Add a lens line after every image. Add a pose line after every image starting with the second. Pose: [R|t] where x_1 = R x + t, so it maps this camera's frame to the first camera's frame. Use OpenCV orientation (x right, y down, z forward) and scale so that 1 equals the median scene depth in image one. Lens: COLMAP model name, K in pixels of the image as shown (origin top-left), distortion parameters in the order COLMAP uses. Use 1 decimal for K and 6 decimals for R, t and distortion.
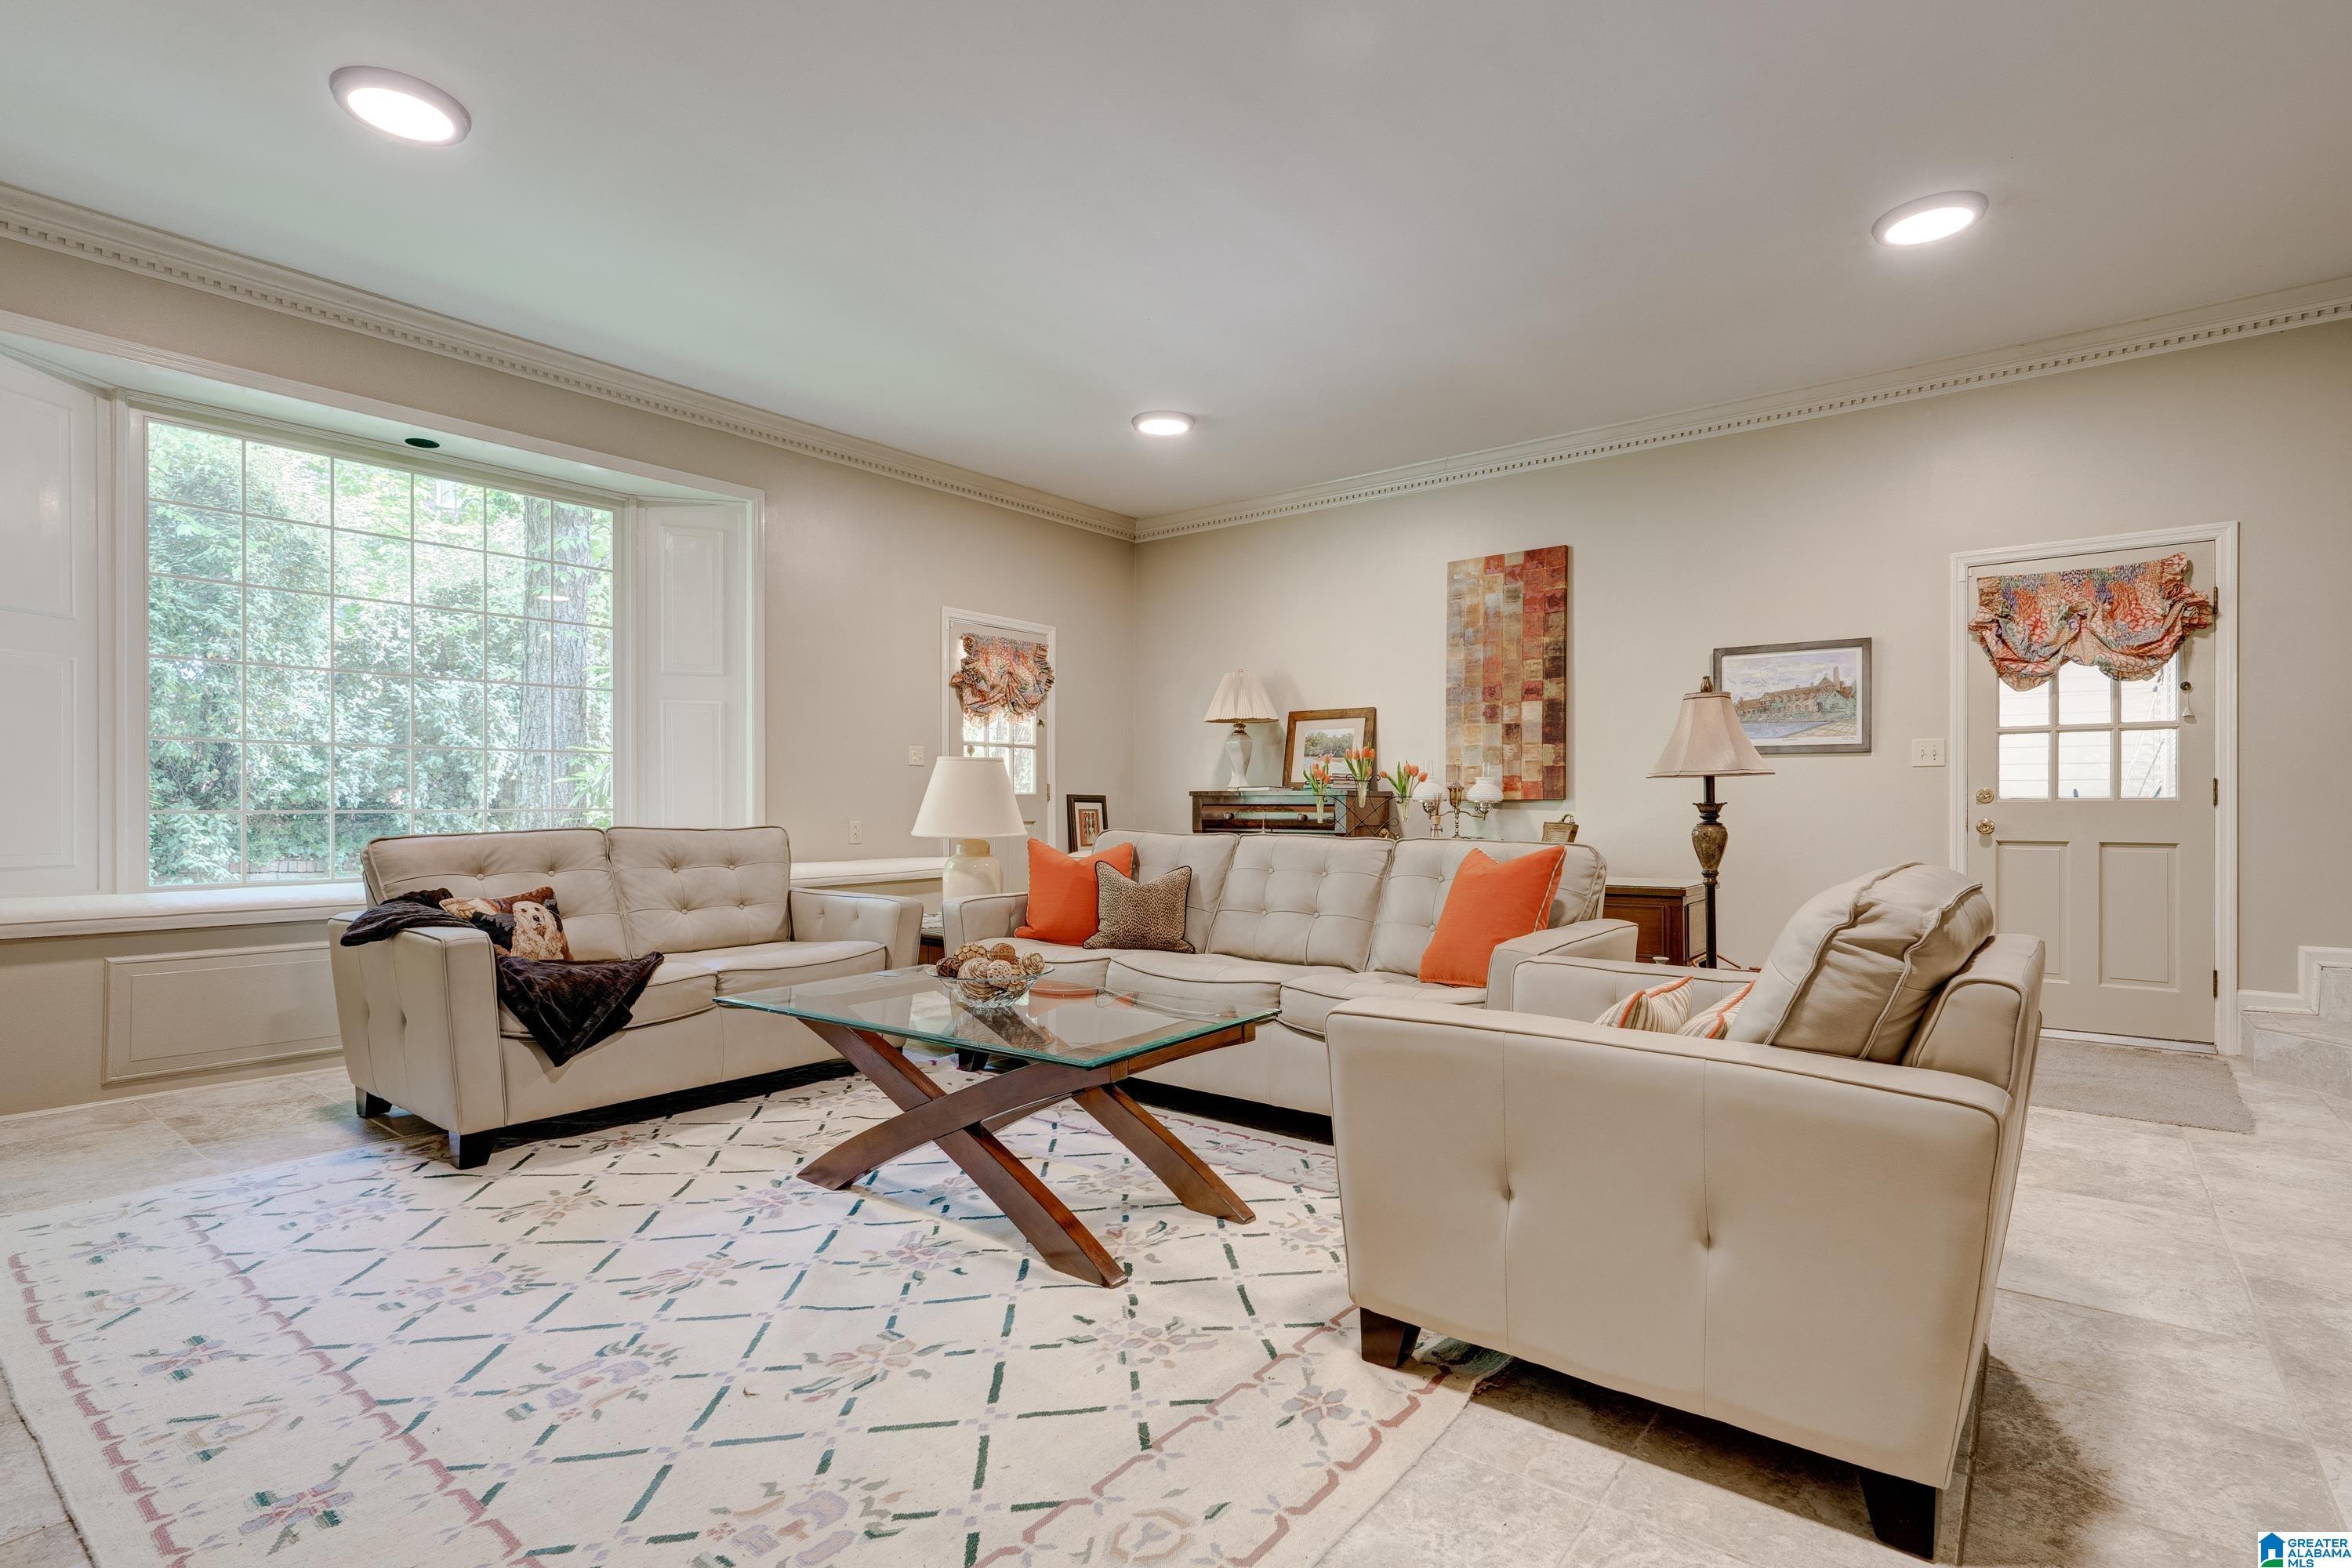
lens RADIAL K [[1128.9, 0, 1194.0], [0, 1128.9, 812.8], [0, 0, 1]] dist [-0.002670, -0.000123]
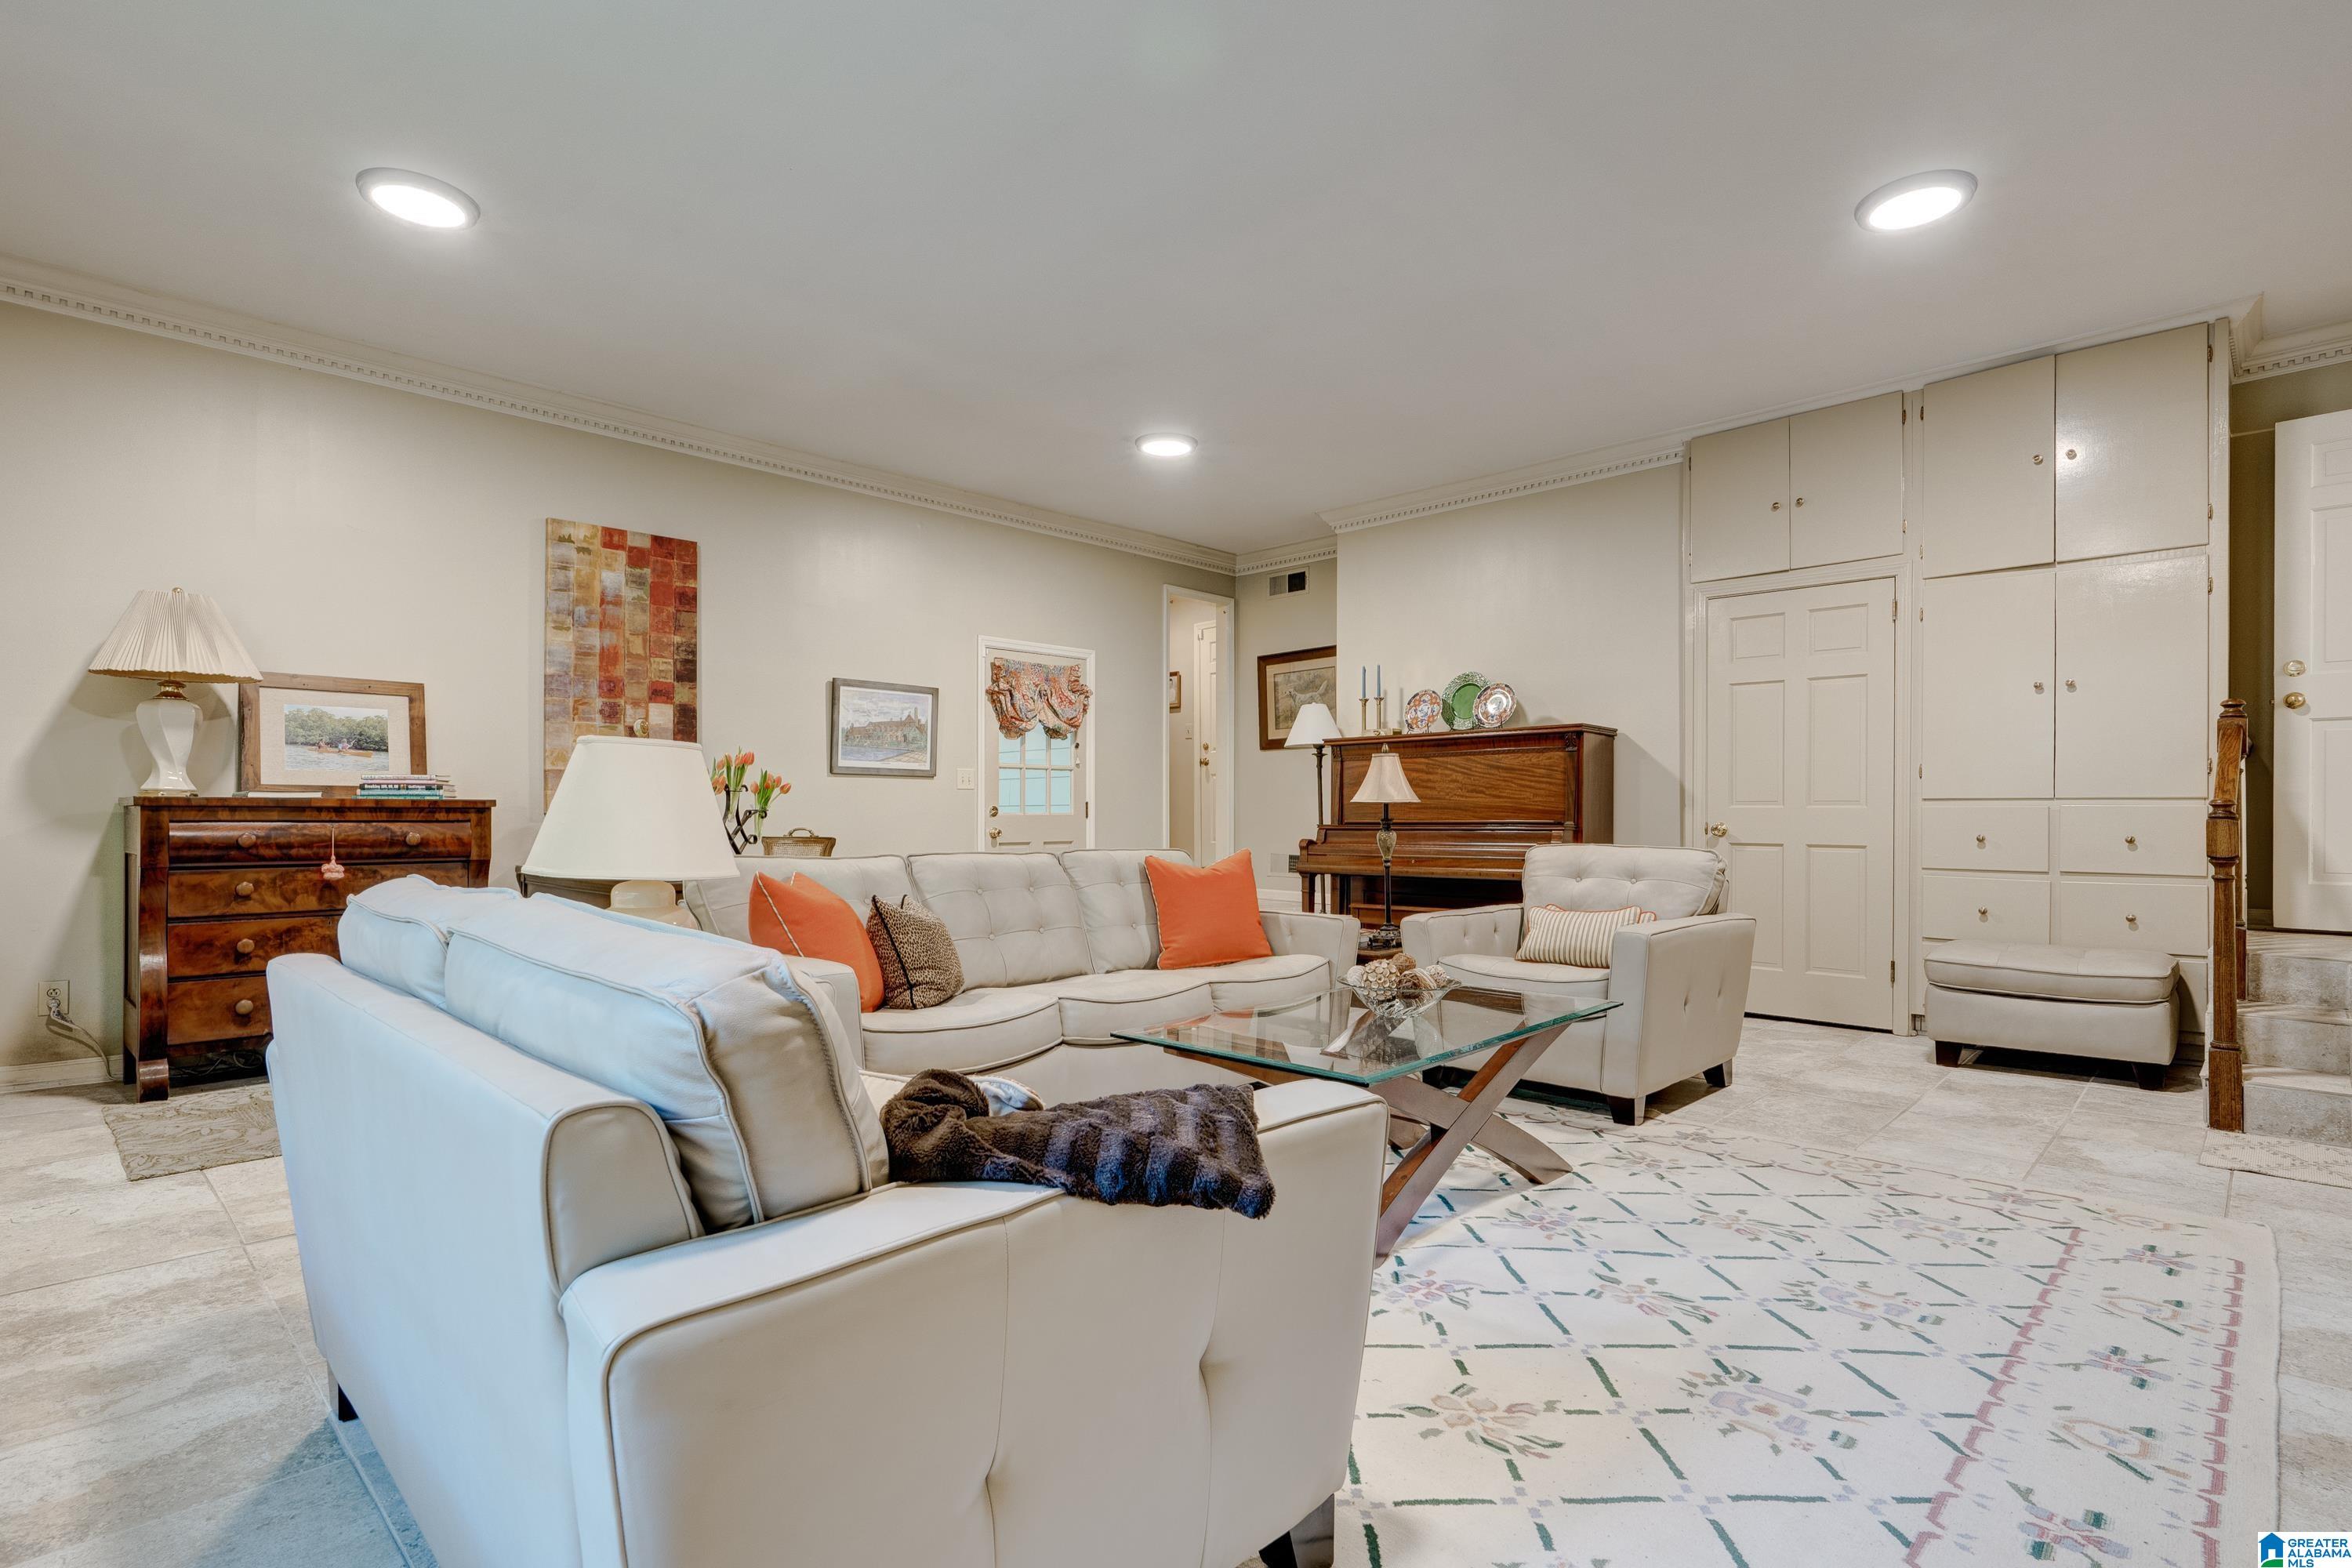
lens RADIAL K [[1128.9, 0, 1194.0], [0, 1128.9, 812.8], [0, 0, 1]] dist [-0.002670, -0.000123]
pose [[0.109724, 0.001582, 0.993961, -0.842244], [0.008583, 0.999960, -0.002539, -0.009039], [-0.993925, 0.008809, 0.109706, 0.734259]]
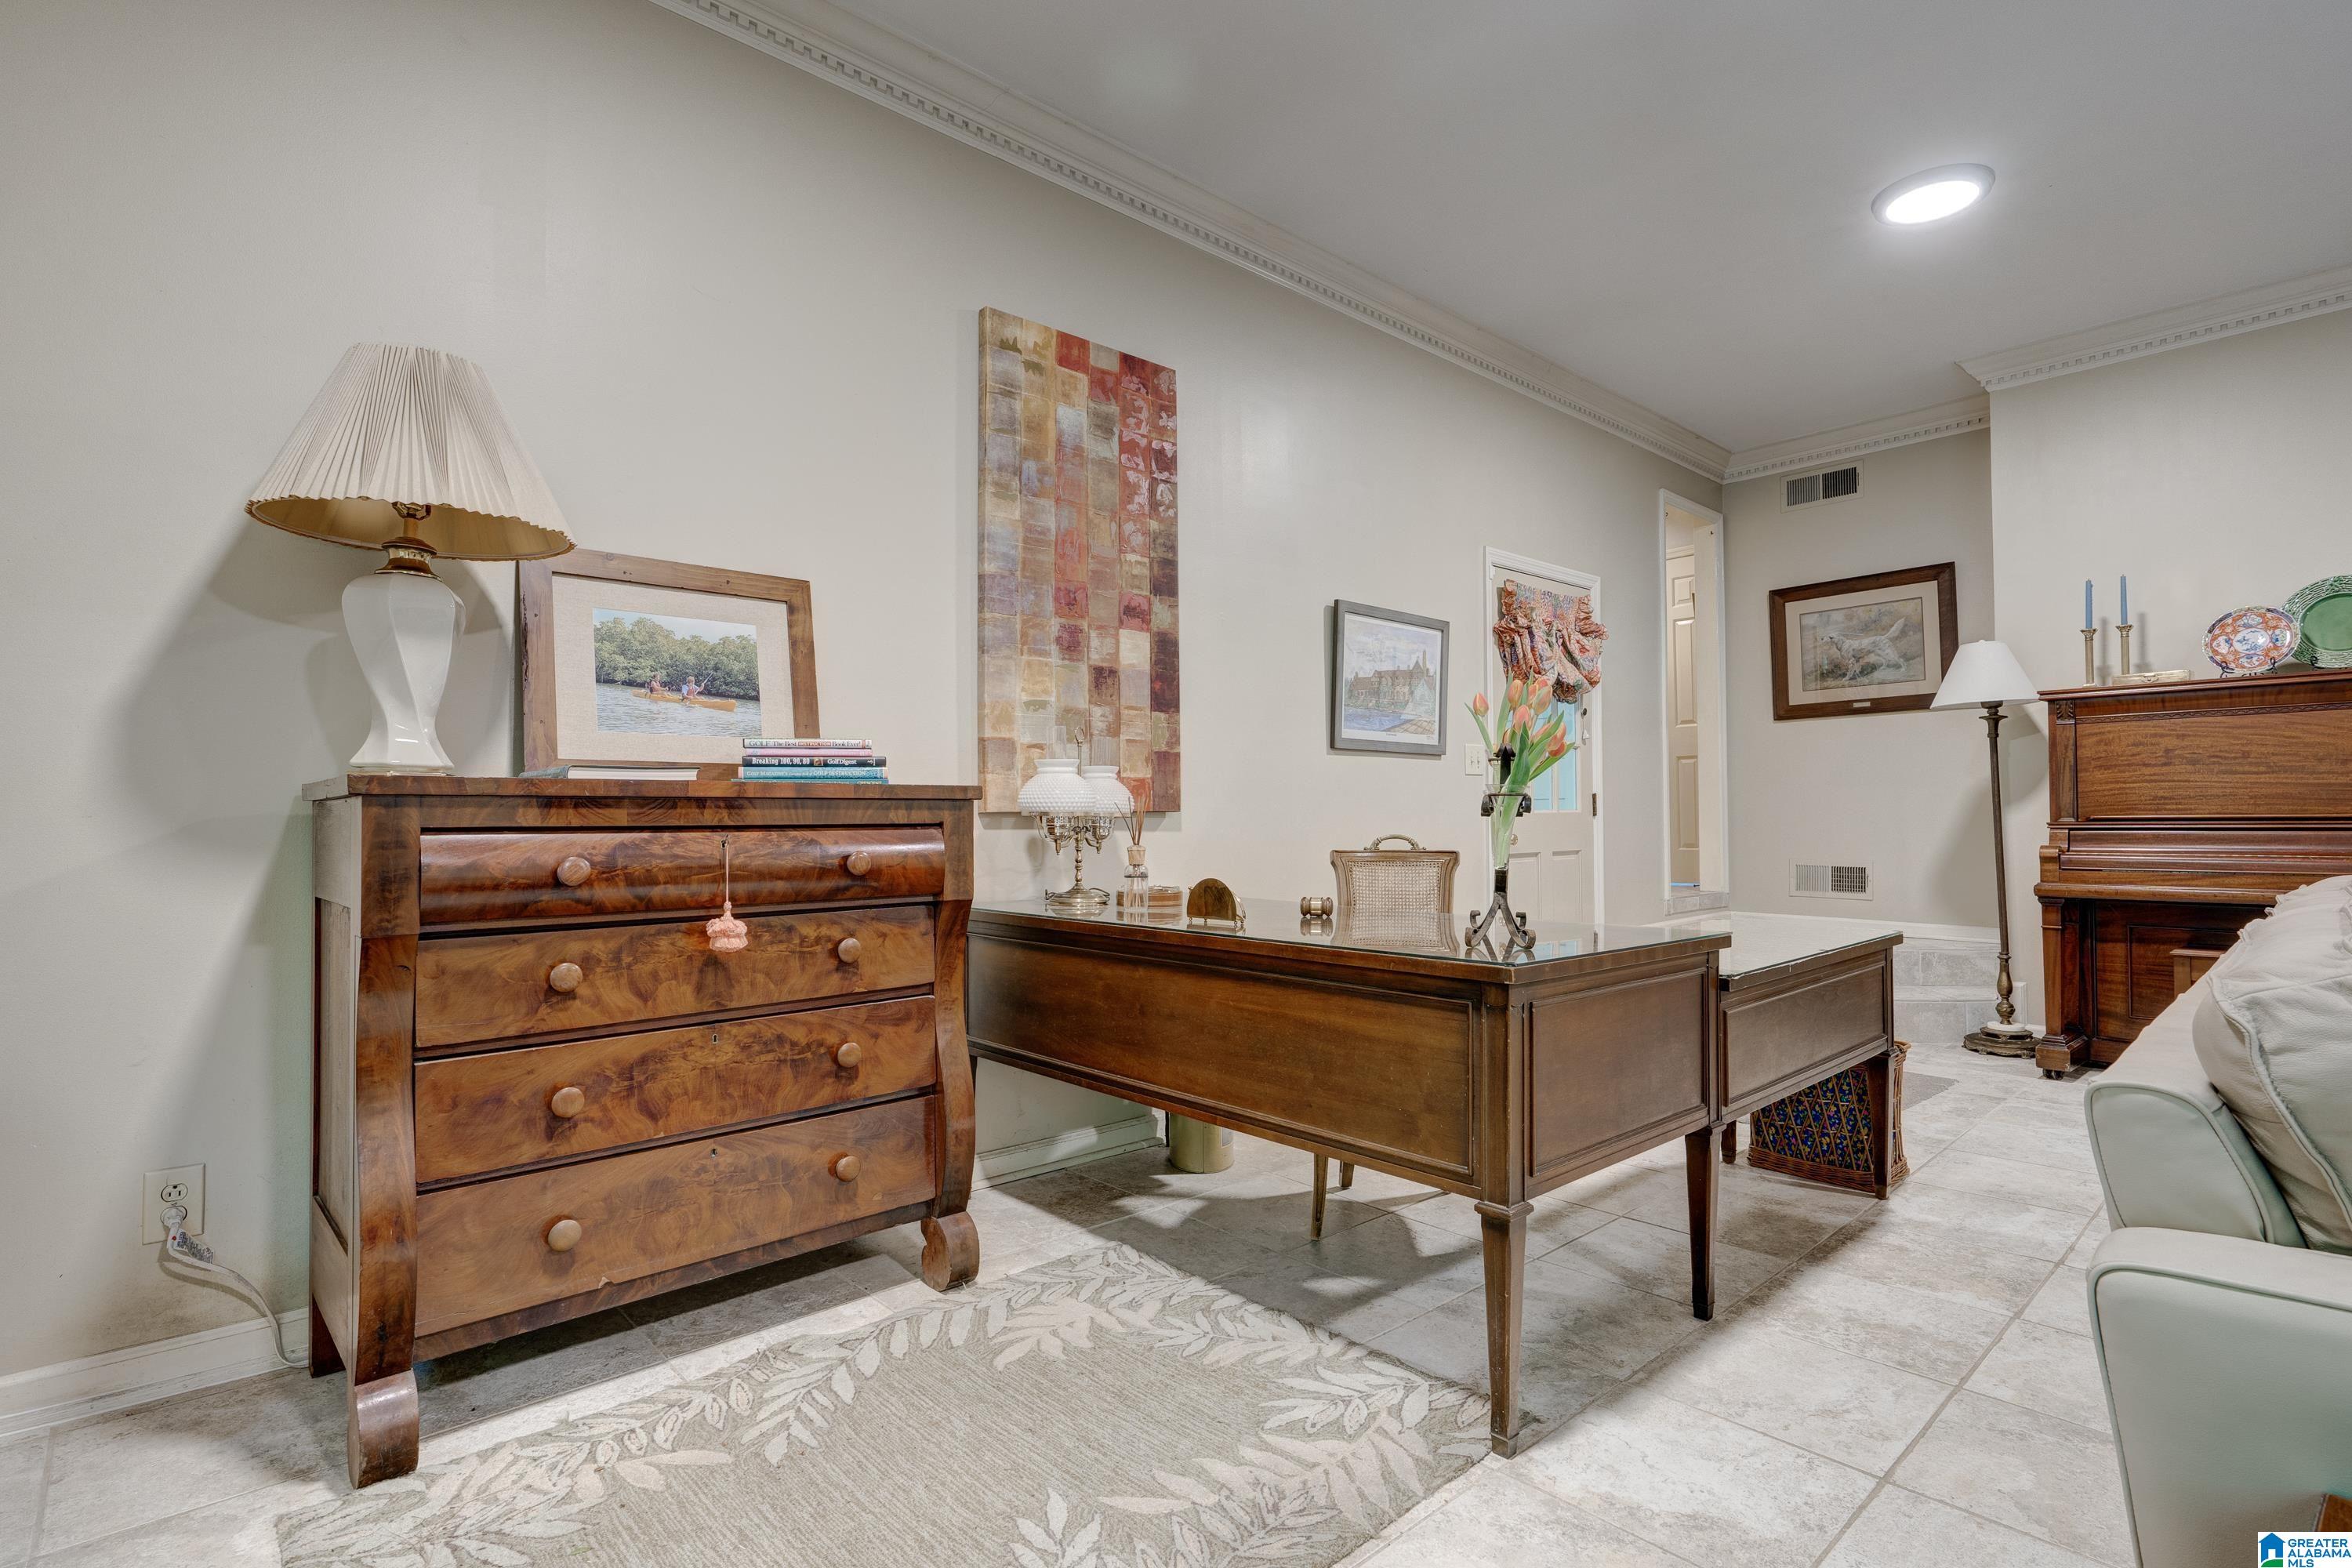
lens RADIAL K [[1128.7, 0, 1200.9], [0, 1128.7, 798.9], [0, 0, 1]] dist [-0.001491, -0.000085]
pose [[0.172592, 0.015635, 0.984869, -0.352777], [0.016931, 0.999679, -0.018837, -0.010733], [-0.984848, 0.019926, 0.172271, 1.343523]]
